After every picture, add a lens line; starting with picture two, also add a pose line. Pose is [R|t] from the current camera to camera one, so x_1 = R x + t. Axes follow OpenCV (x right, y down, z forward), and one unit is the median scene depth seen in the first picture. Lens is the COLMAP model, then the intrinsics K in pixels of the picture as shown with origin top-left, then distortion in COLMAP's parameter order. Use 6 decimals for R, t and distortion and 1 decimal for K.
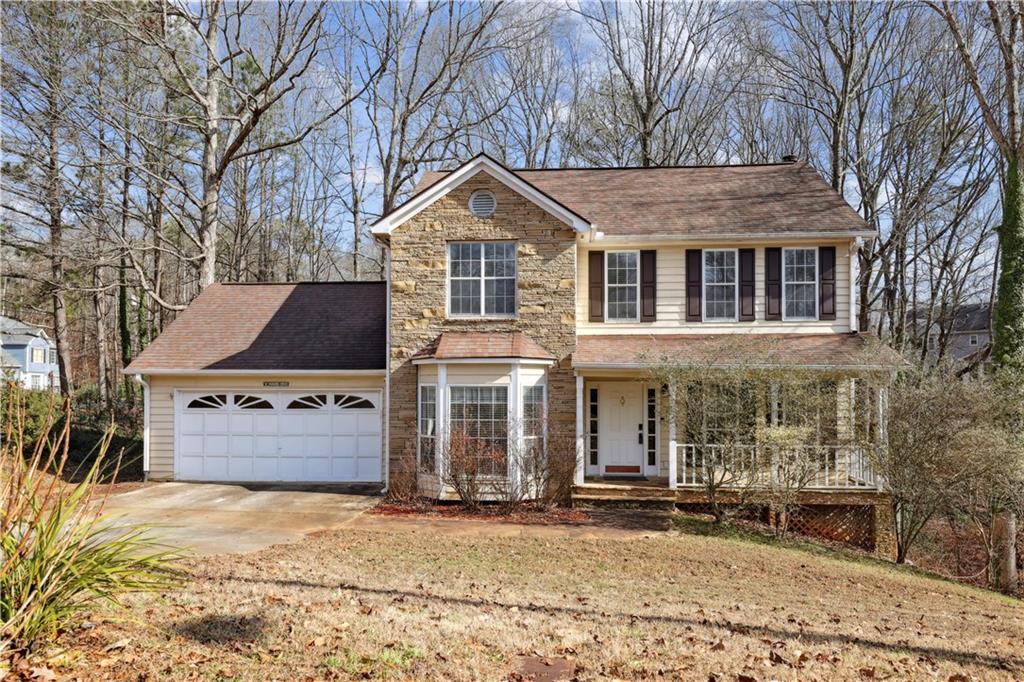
lens RADIAL K [[709.0, 0, 511.3], [0, 709.0, 369.4], [0, 0, 1]] dist [0.018190, -0.001519]
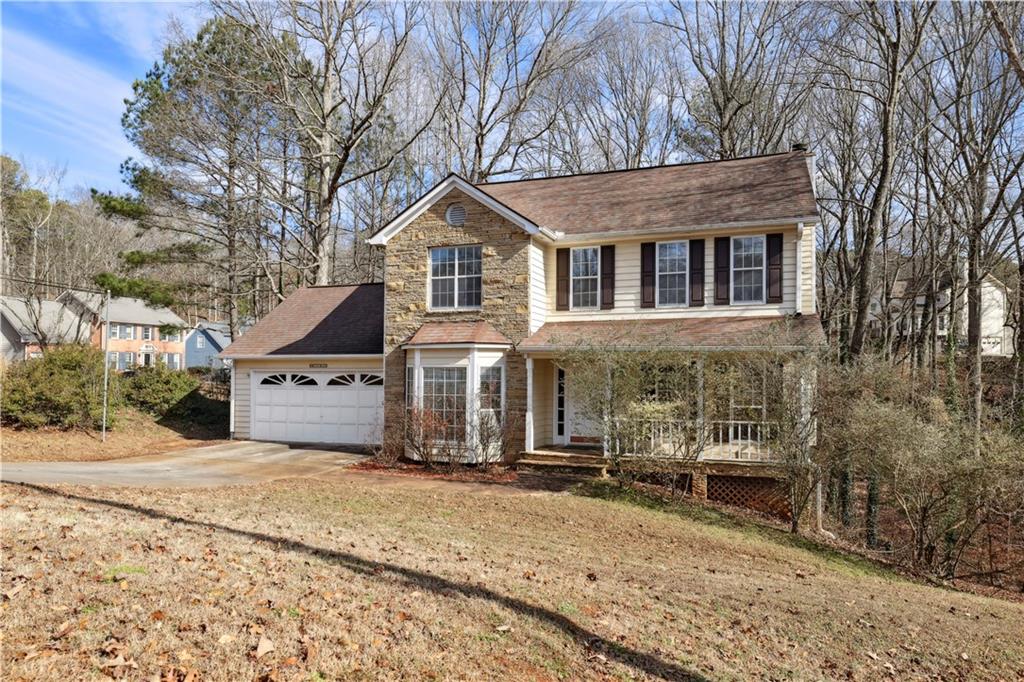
lens RADIAL K [[648.9, 0, 512.0], [0, 648.9, 344.5], [0, 0, 1]] dist [0.004618, 0.001468]
pose [[0.965262, -0.012668, -0.260975, 0.329818], [0.009994, 0.999883, -0.011571, -0.000575], [0.261091, 0.008561, 0.965276, -0.033252]]
